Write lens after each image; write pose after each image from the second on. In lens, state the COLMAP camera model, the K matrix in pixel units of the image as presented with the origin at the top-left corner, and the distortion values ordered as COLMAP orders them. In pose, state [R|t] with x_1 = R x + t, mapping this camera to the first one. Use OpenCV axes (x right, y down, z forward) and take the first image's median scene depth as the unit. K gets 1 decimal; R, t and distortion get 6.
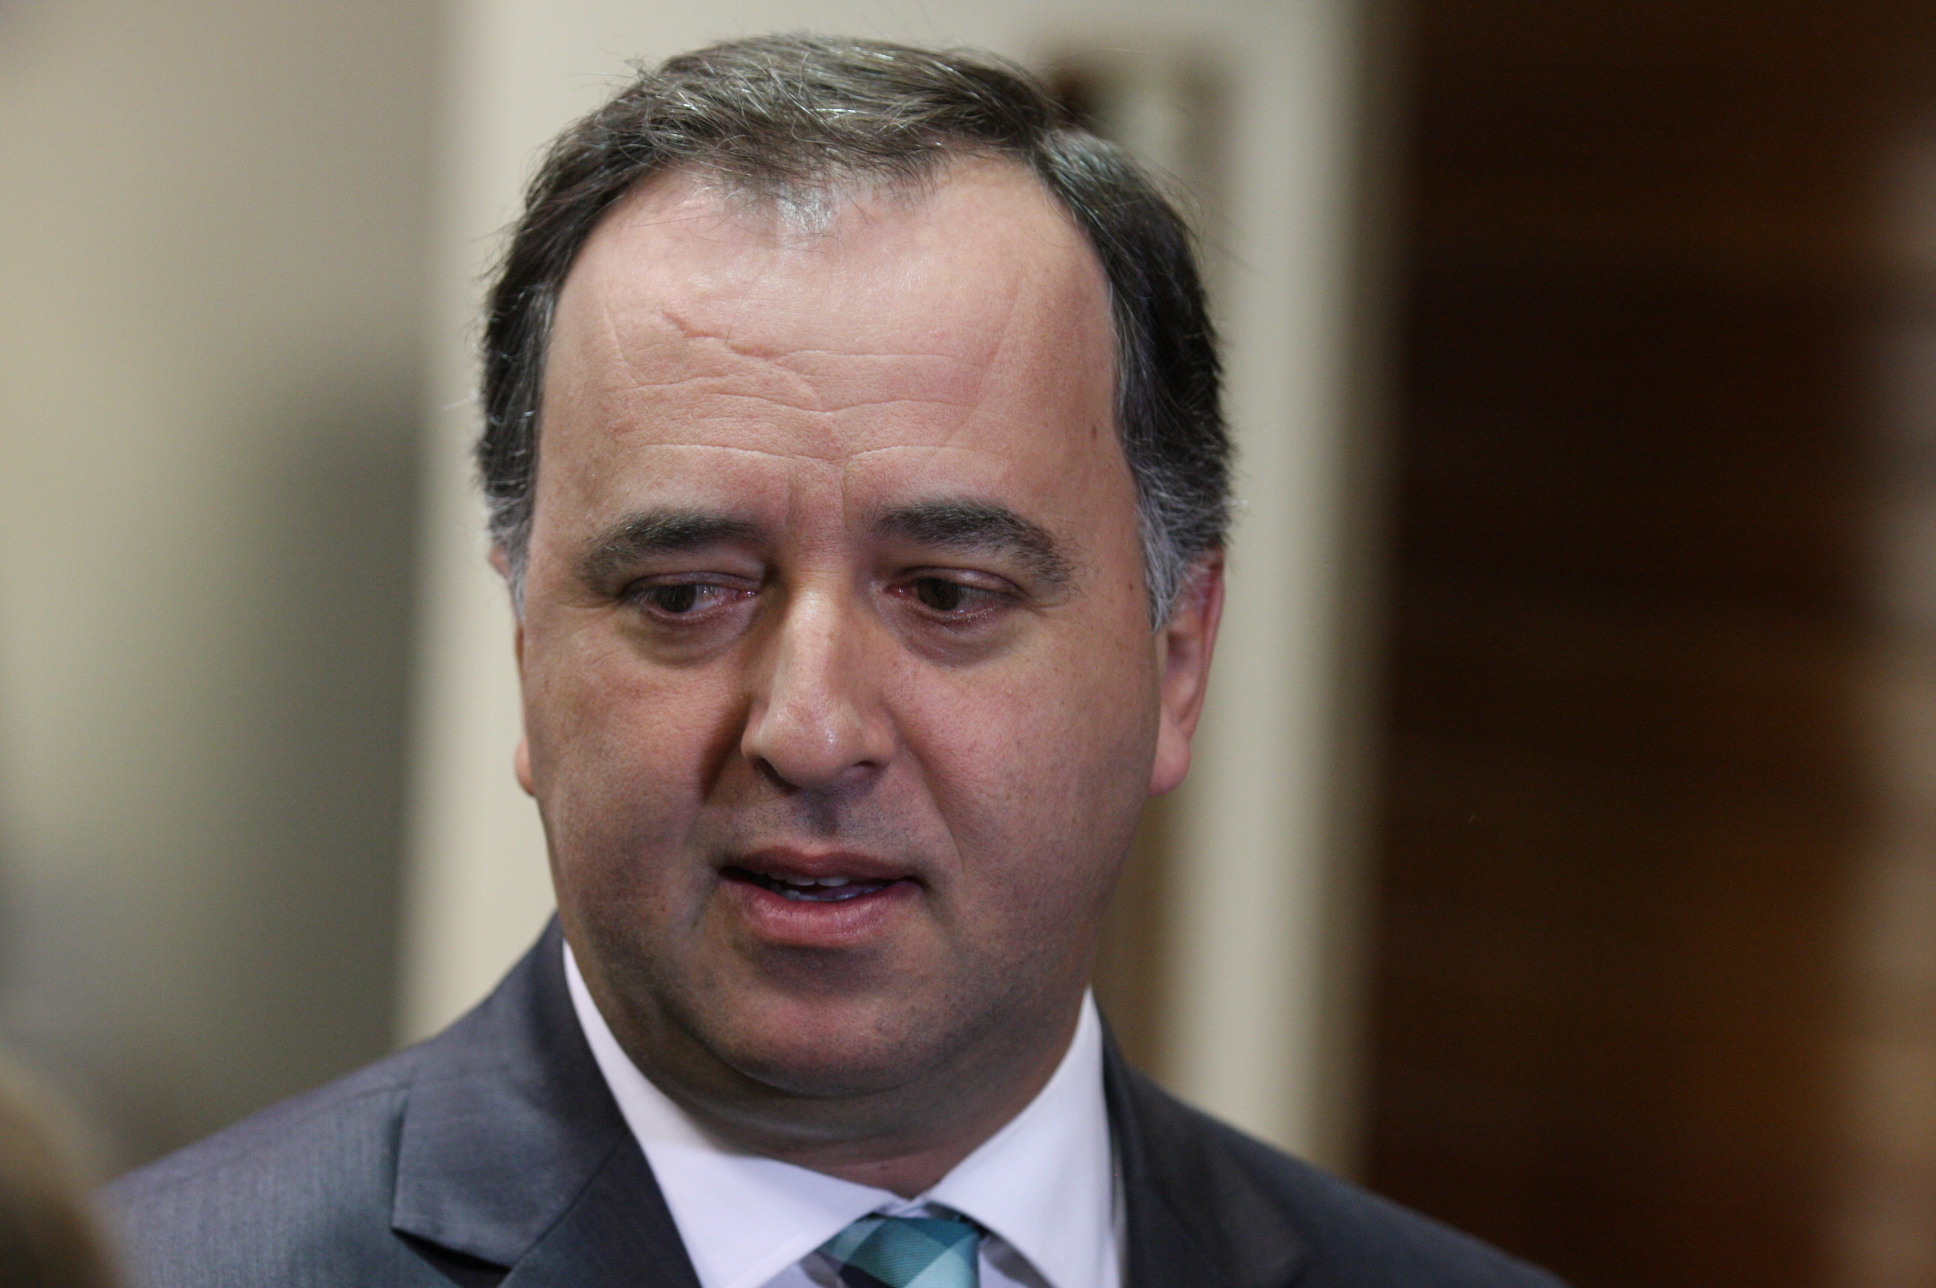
lens RADIAL K [[9758.3, 0, 968.9], [0, 9758.3, 644.9], [0, 0, 1]] dist [0.046965, 0.000000]
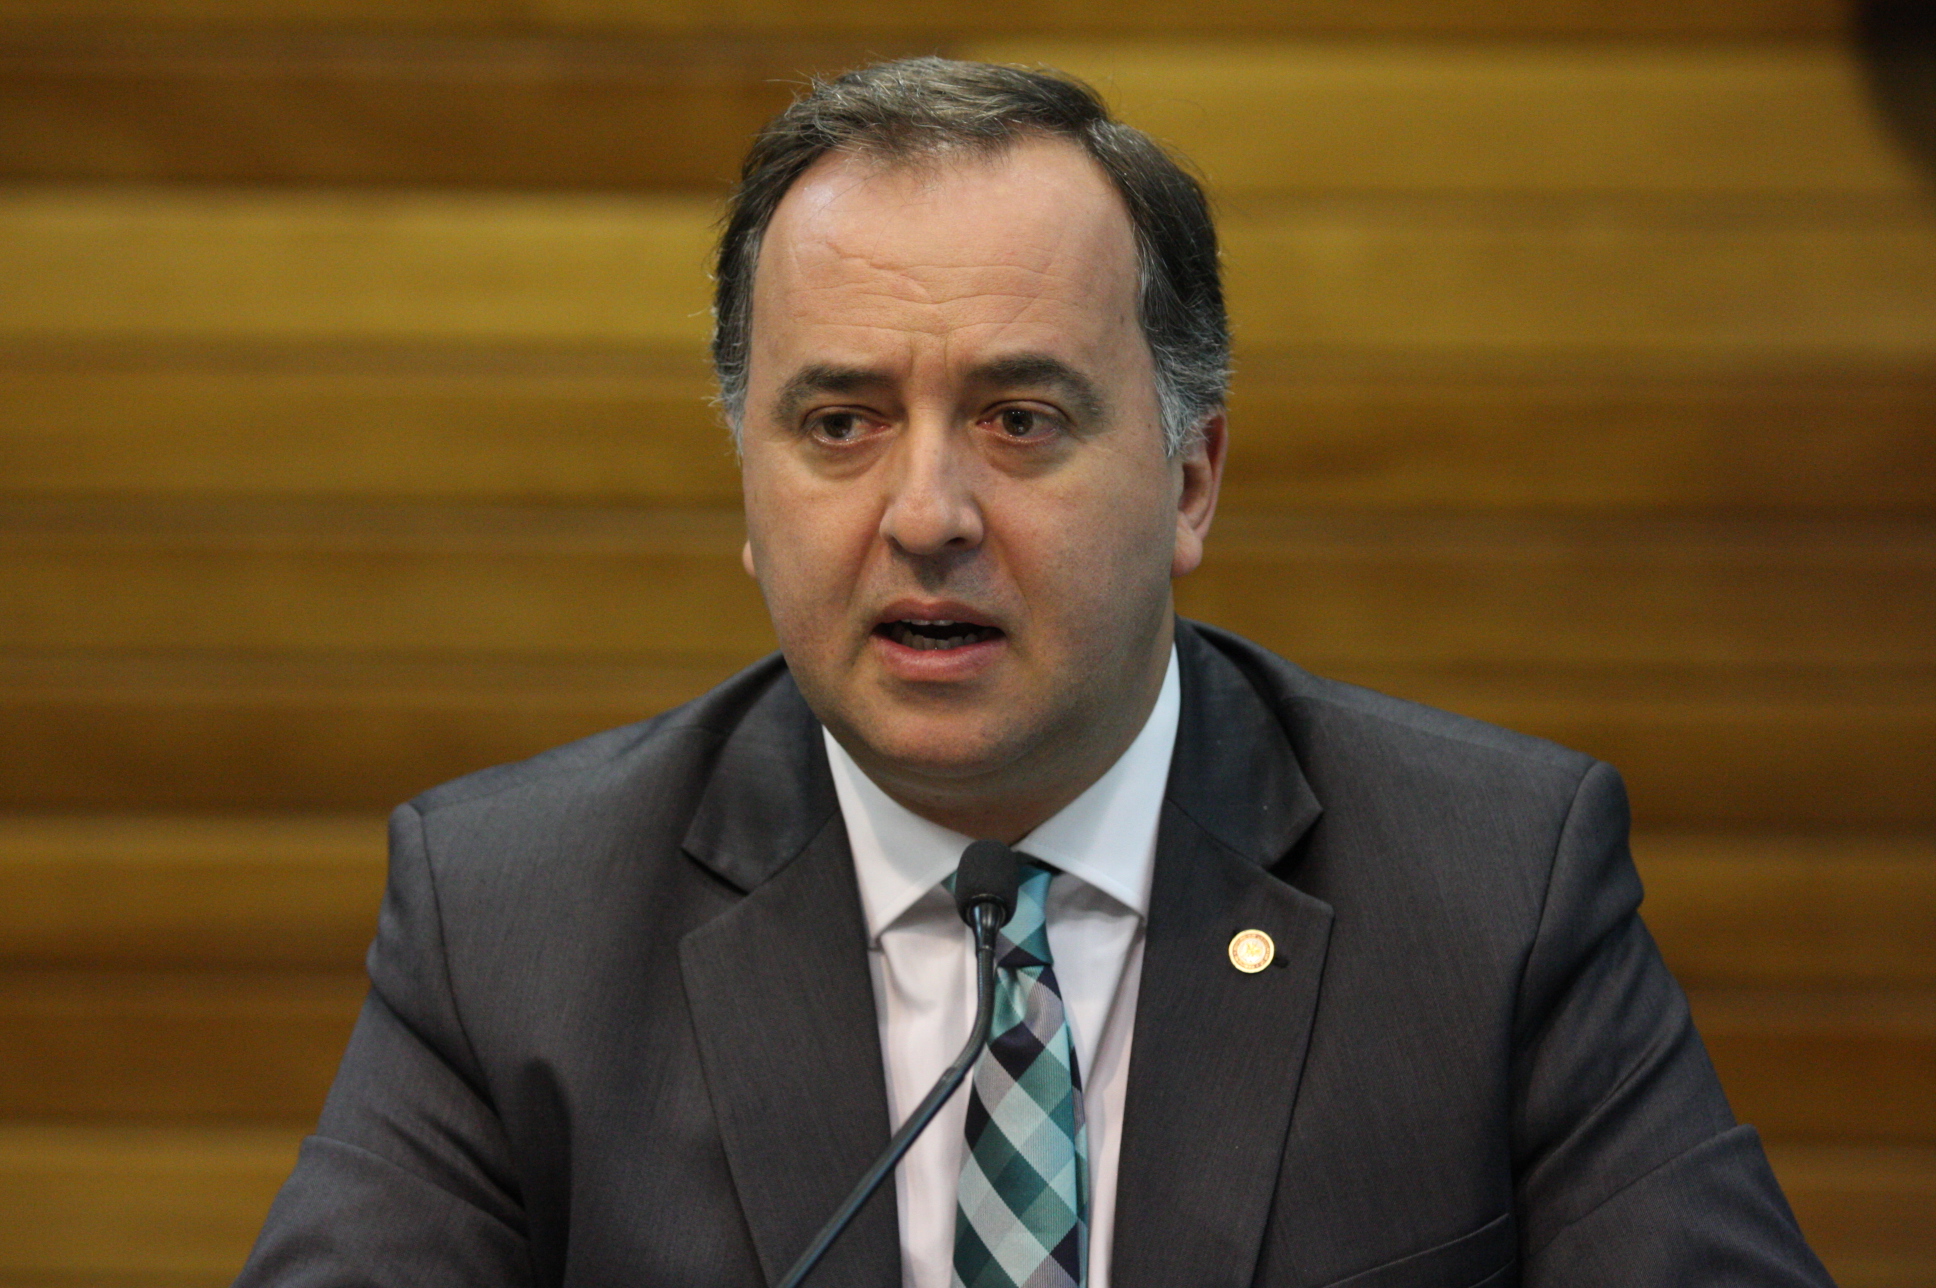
lens RADIAL K [[11292.9, 0, 970.6], [0, 11292.9, 644.0], [0, 0, 1]] dist [-2.879970, 0.000000]
pose [[0.998475, -0.011053, -0.054085, 0.081654], [0.010007, 0.999759, -0.019564, 0.060194], [0.054288, 0.018993, 0.998345, -0.699693]]
